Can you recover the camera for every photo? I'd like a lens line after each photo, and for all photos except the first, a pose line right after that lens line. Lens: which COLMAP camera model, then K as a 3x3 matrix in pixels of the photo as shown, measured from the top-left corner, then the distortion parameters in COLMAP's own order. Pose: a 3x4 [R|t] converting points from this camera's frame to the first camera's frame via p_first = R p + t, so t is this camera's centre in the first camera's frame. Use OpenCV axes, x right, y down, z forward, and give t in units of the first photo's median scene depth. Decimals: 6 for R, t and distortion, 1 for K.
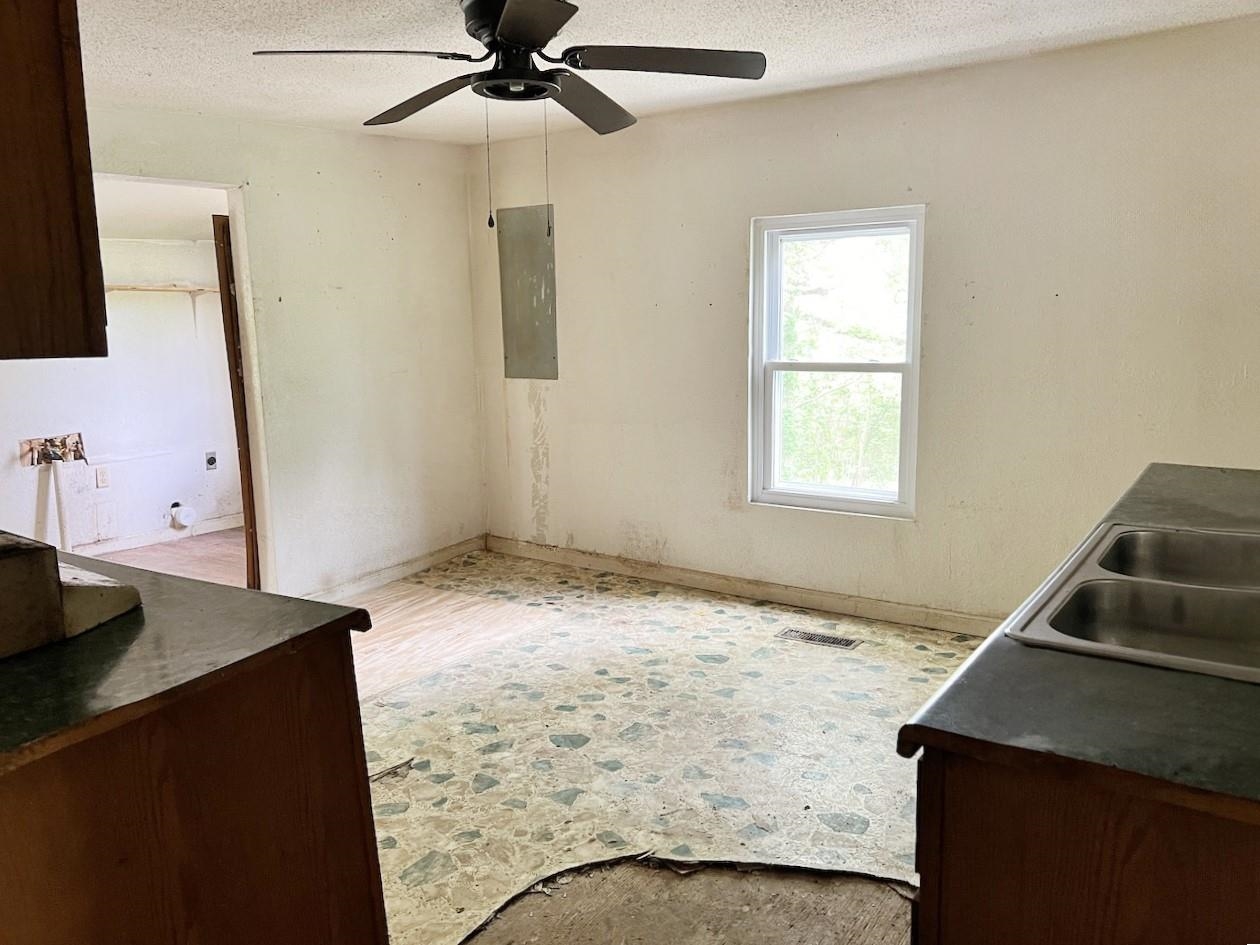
lens RADIAL K [[956.9, 0, 619.1], [0, 956.9, 474.8], [0, 0, 1]] dist [0.059686, -0.048879]
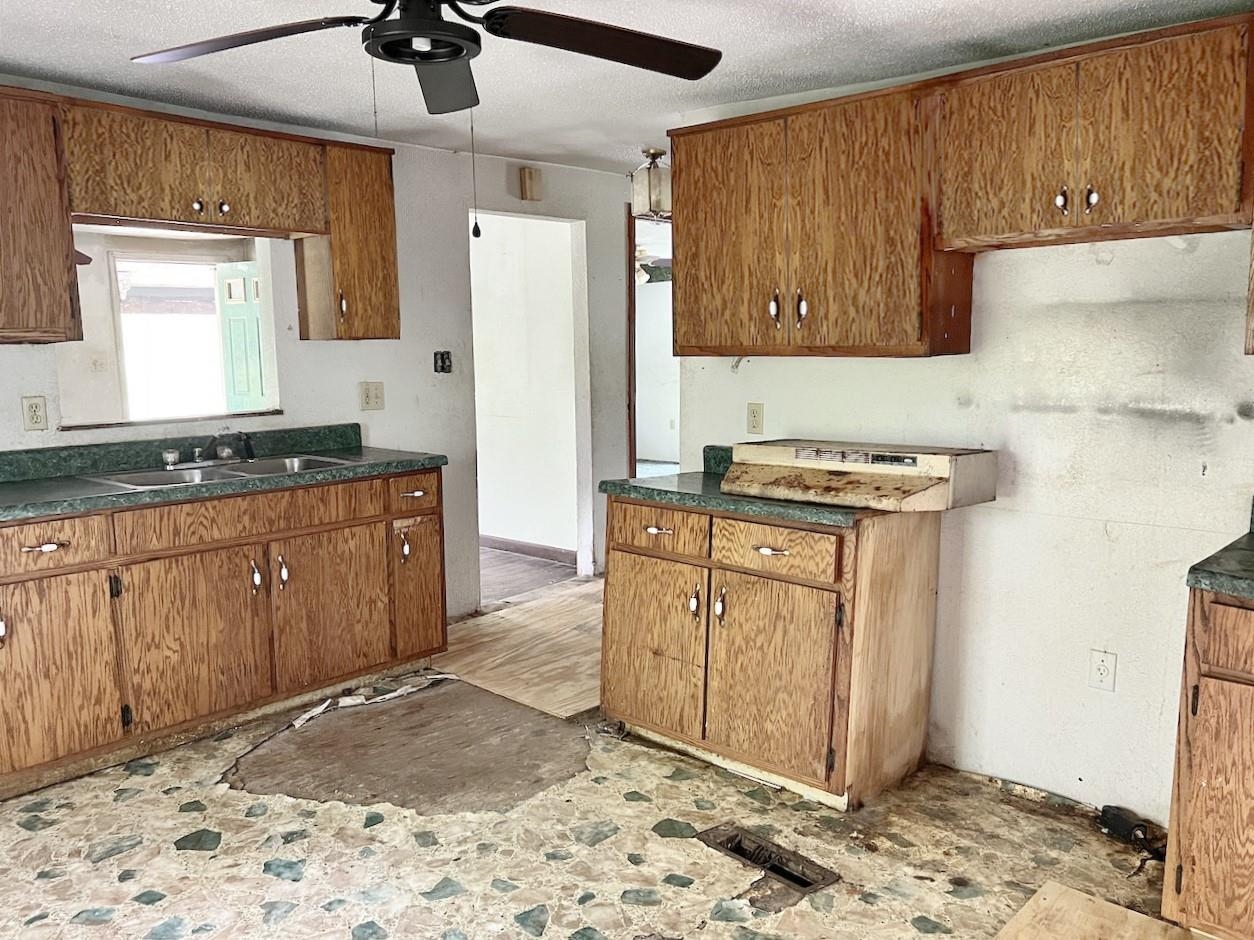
lens RADIAL K [[952.4, 0, 625.7], [0, 952.4, 470.1], [0, 0, 1]] dist [0.059686, -0.048879]
pose [[-0.991124, 0.016247, 0.131943, -0.351010], [0.056479, 0.949940, 0.307286, -0.300185], [-0.120346, 0.312010, -0.942426, 1.740110]]
